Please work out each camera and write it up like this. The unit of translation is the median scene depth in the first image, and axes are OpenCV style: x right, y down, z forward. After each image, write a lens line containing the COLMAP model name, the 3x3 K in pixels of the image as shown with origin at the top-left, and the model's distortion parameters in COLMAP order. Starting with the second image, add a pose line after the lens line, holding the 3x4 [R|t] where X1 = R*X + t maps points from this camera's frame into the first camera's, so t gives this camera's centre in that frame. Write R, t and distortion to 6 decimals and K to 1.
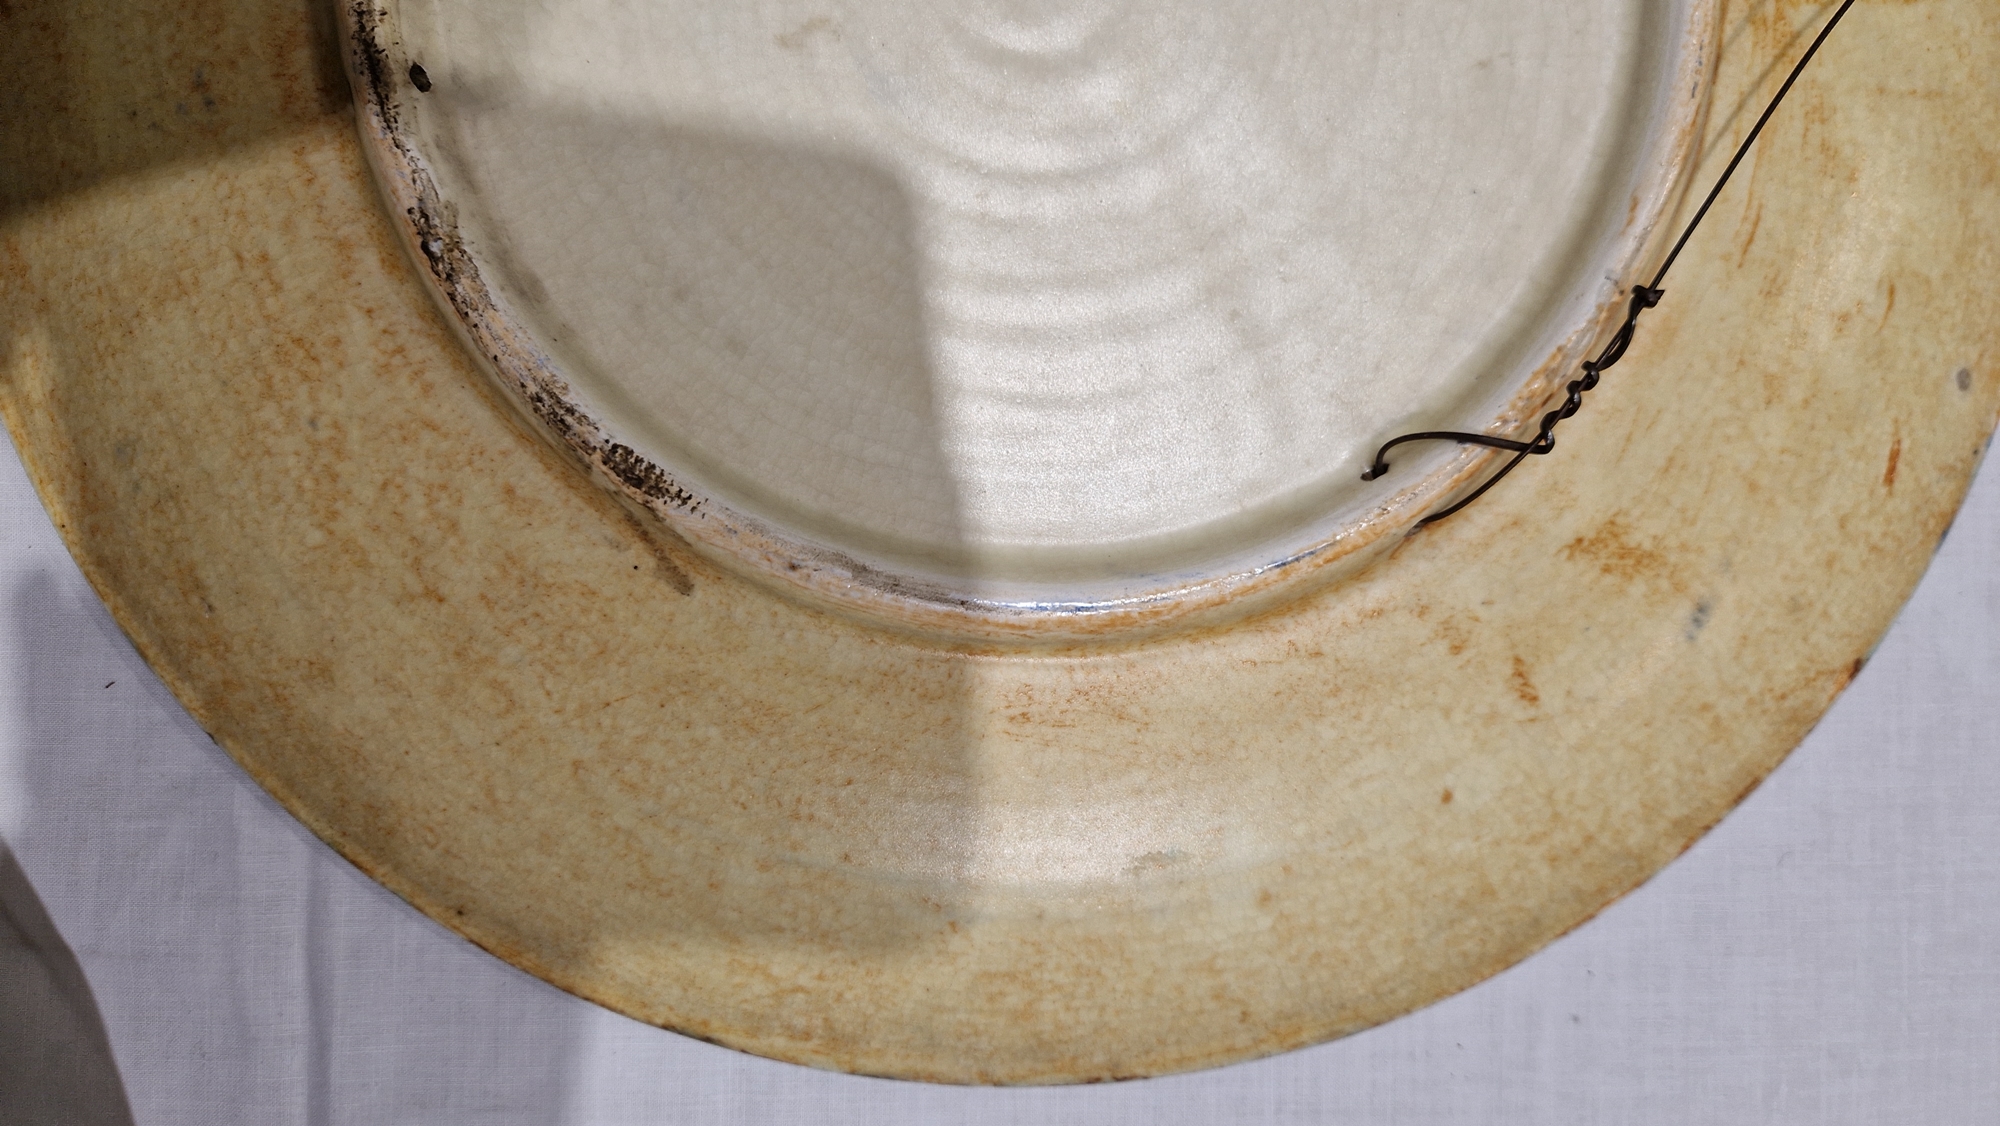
lens RADIAL K [[1430.1, 0, 1018.3], [0, 1430.1, 564.2], [0, 0, 1]] dist [0.023484, -0.056000]
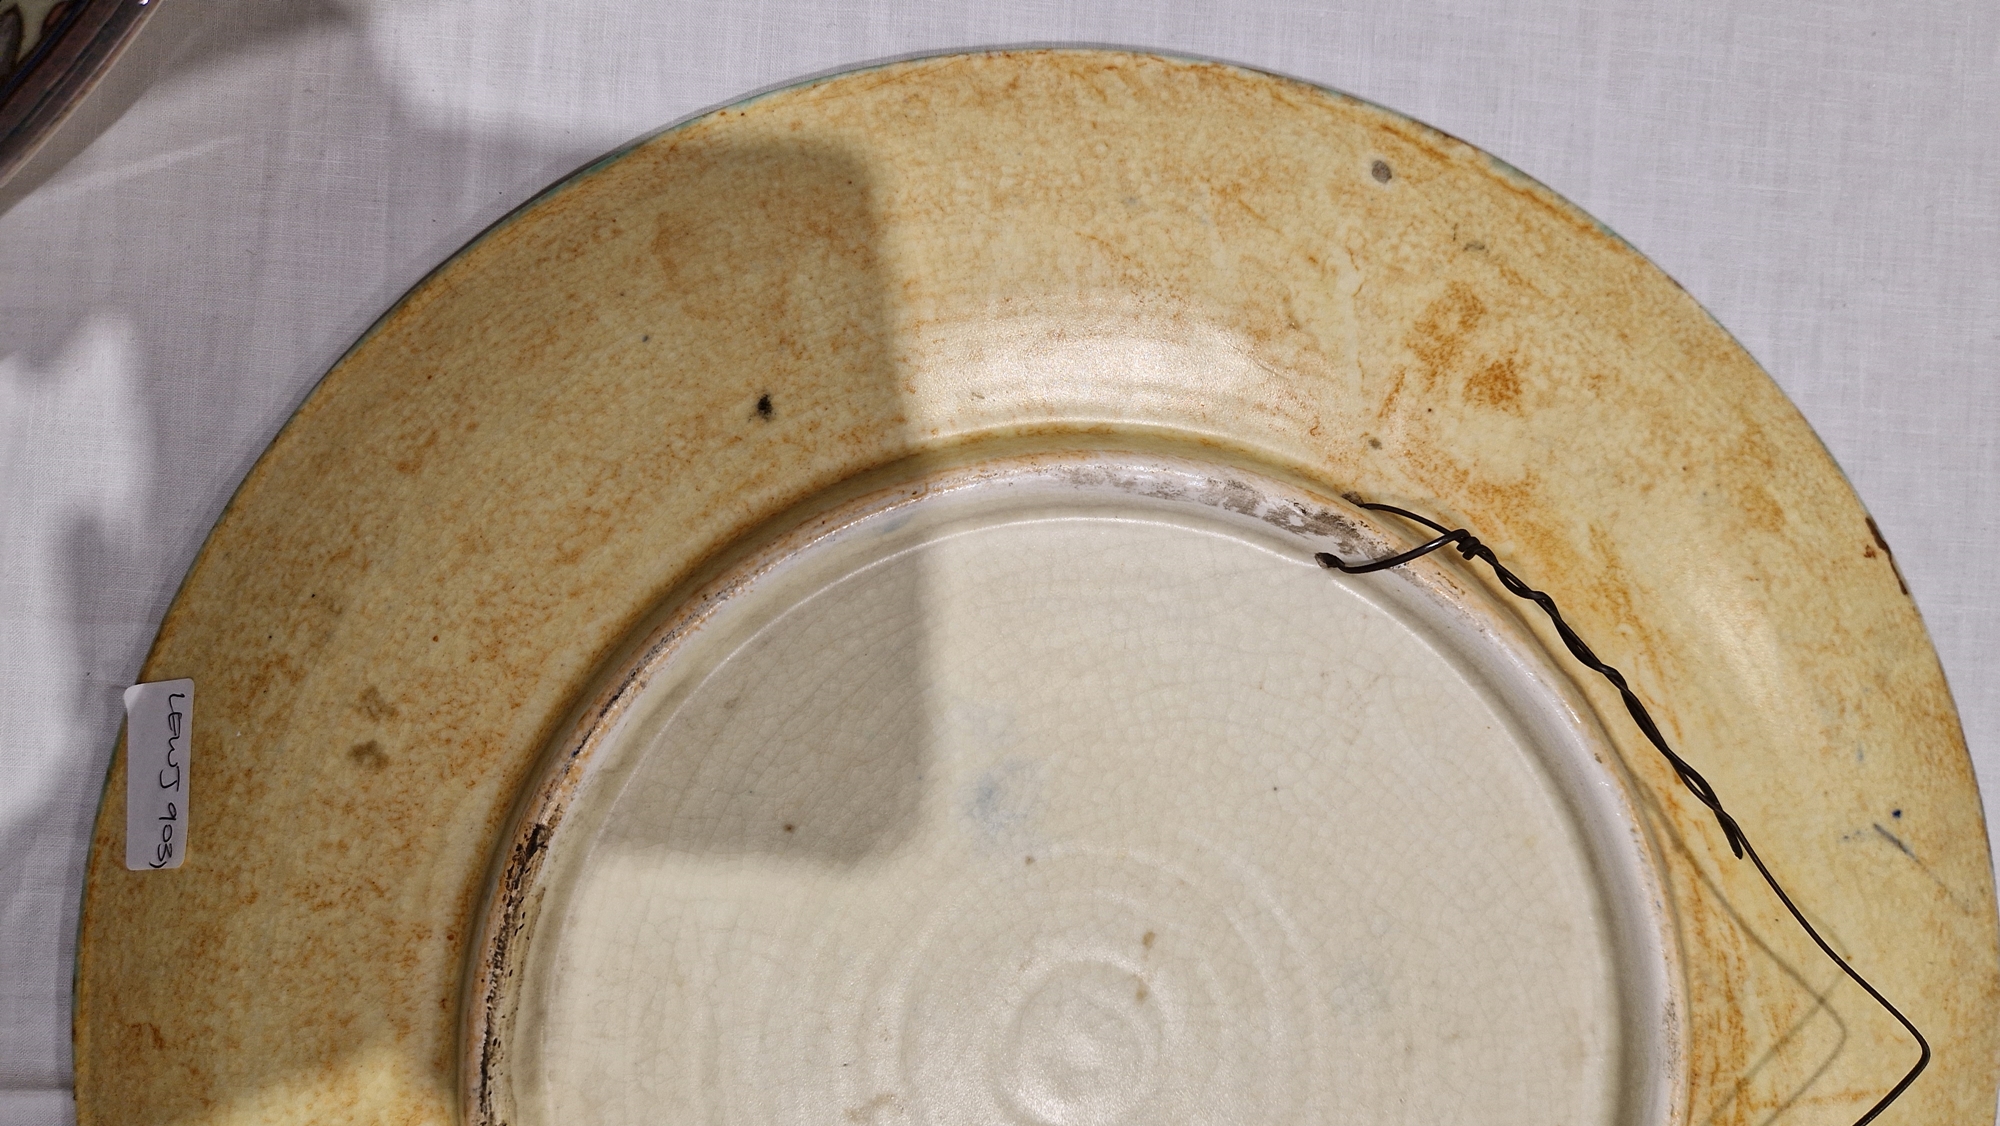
lens RADIAL K [[1430.1, 0, 1009.9], [0, 1430.1, 497.5], [0, 0, 1]] dist [0.023484, -0.056000]
pose [[0.997831, 0.065797, 0.001747, -0.075191], [-0.065748, 0.997624, -0.020597, -0.839903], [-0.003098, 0.020438, 0.999786, -0.133816]]
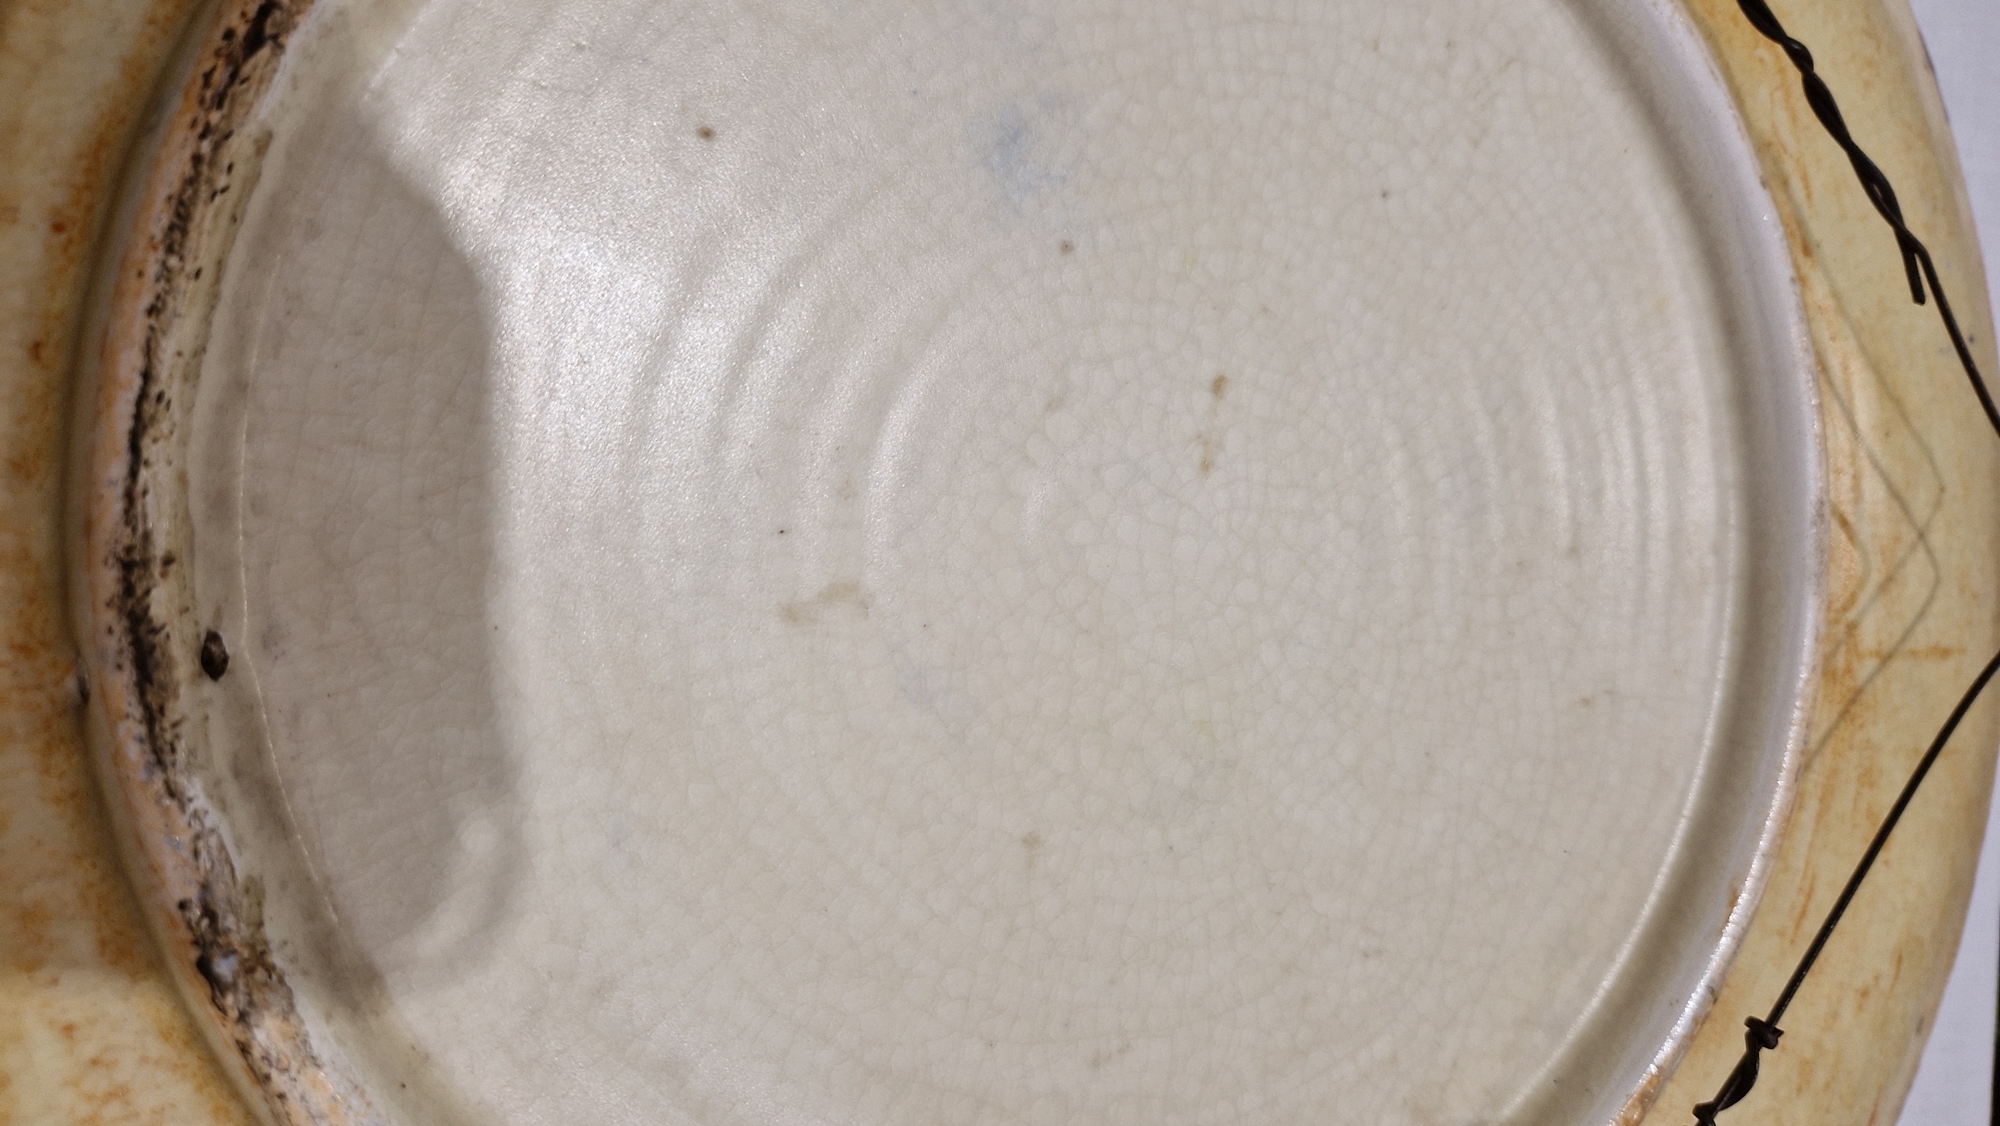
lens RADIAL K [[1430.1, 0, 1010.3], [0, 1430.1, 557.0], [0, 0, 1]] dist [0.023484, -0.056000]
pose [[0.940029, 0.108692, 0.323313, -0.293318], [-0.103300, 0.994074, -0.033847, -0.382772], [-0.325076, -0.001581, 0.945686, 0.313538]]
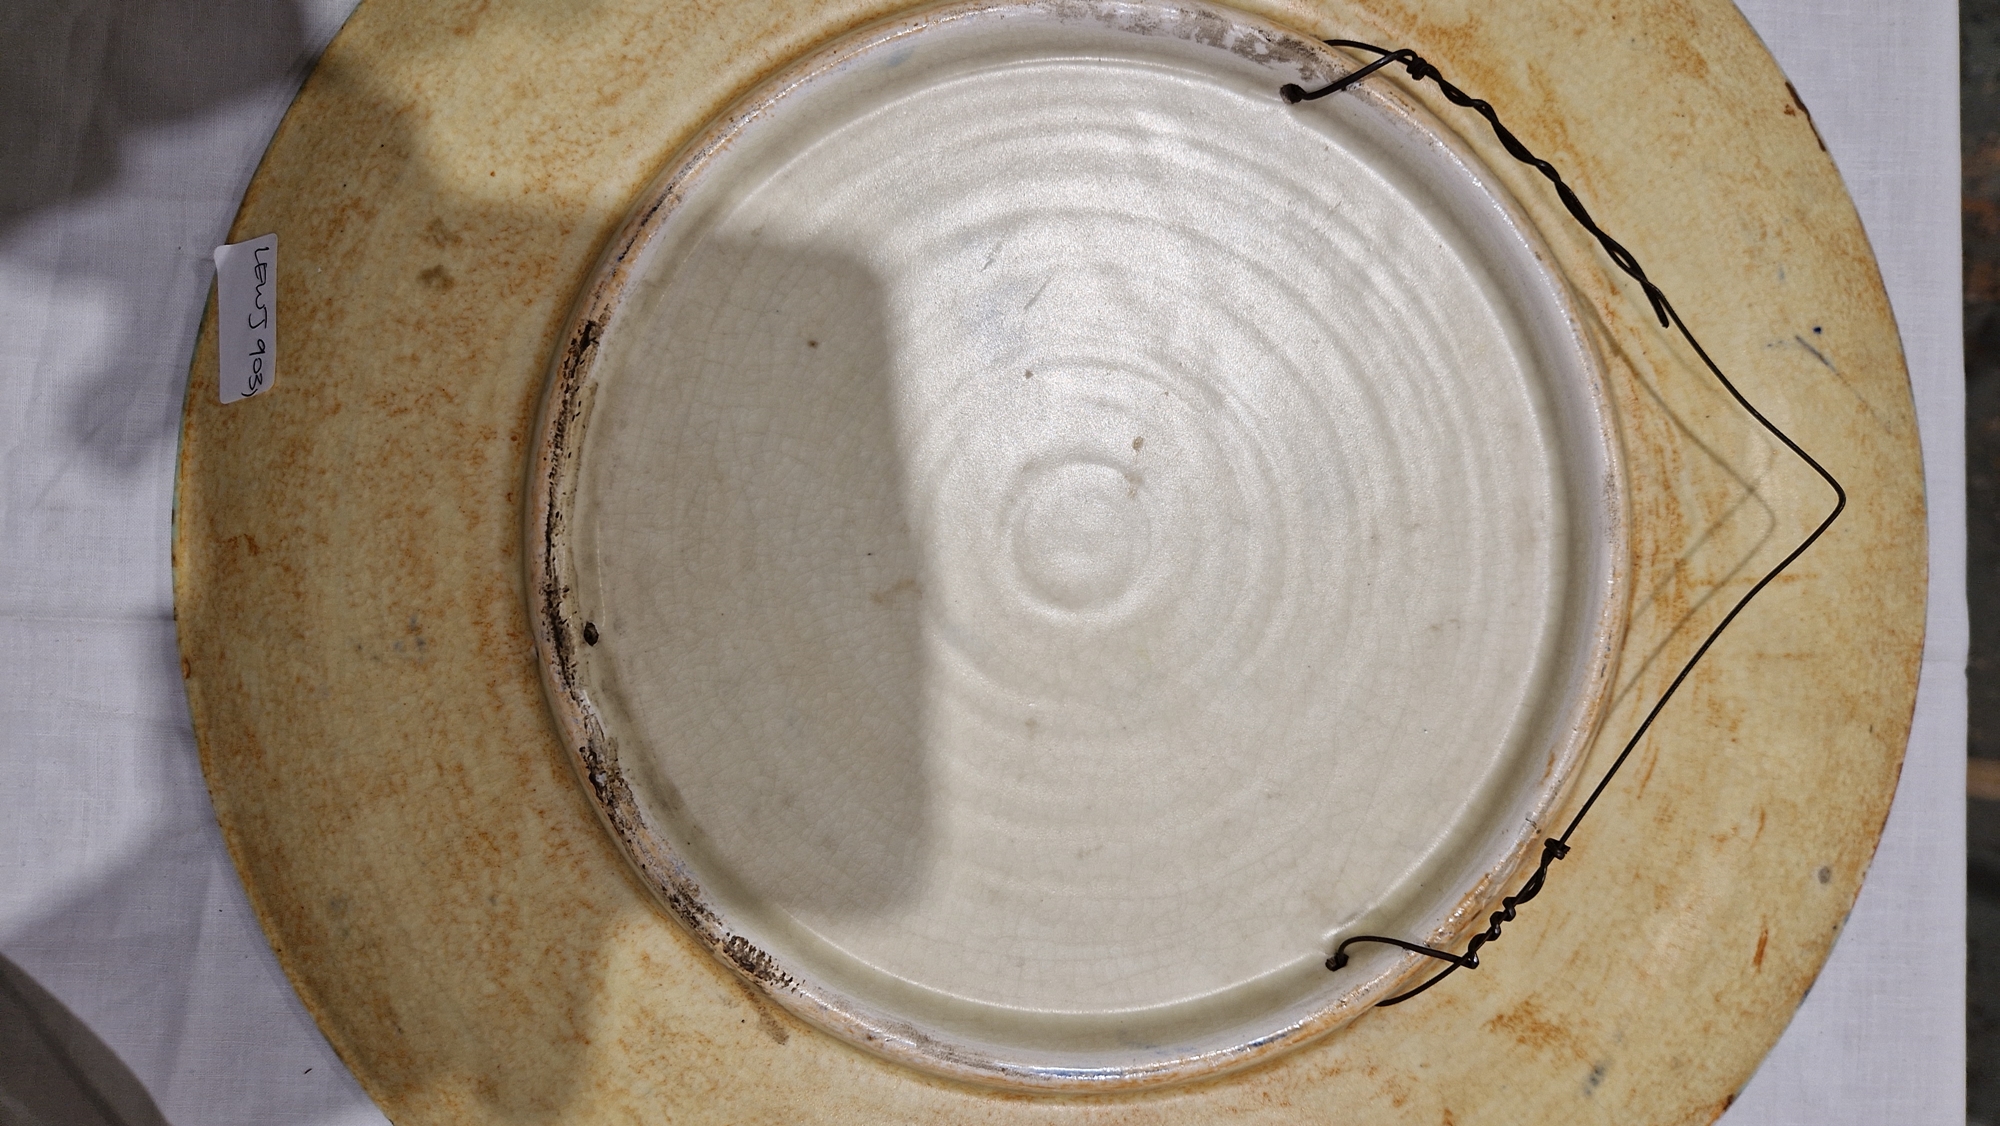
lens RADIAL K [[1430.1, 0, 1013.2], [0, 1430.1, 556.4], [0, 0, 1]] dist [0.023484, -0.056000]
pose [[0.999233, 0.038658, -0.006289, -0.038497], [-0.038737, 0.999166, -0.012910, -0.393429], [0.005784, 0.013144, 0.999897, -0.255275]]
